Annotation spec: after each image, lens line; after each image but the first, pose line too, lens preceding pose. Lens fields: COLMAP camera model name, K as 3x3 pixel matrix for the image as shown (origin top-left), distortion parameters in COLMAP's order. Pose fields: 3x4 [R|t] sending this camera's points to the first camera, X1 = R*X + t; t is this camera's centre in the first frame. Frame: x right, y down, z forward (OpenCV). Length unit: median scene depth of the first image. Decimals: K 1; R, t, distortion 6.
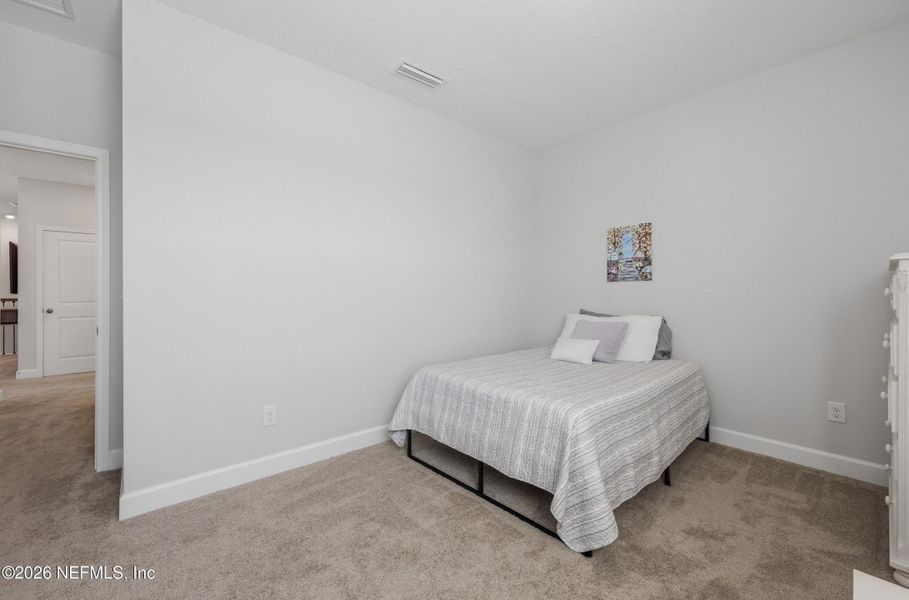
lens RADIAL K [[376.8, 0, 455.0], [0, 376.8, 294.1], [0, 0, 1]] dist [-0.000301, -0.000029]
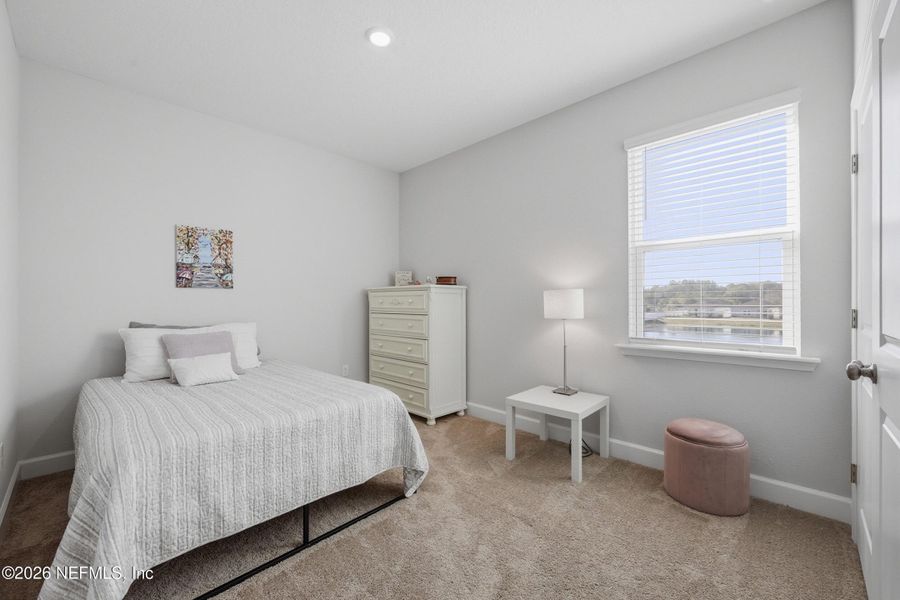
lens RADIAL K [[362.8, 0, 447.5], [0, 362.8, 300.0], [0, 0, 1]] dist [-0.000196, -0.000030]
pose [[-0.083007, 0.003699, 0.996542, -0.491819], [-0.000183, 0.999993, -0.003727, -0.001469], [-0.996549, -0.000492, -0.083006, 0.496351]]
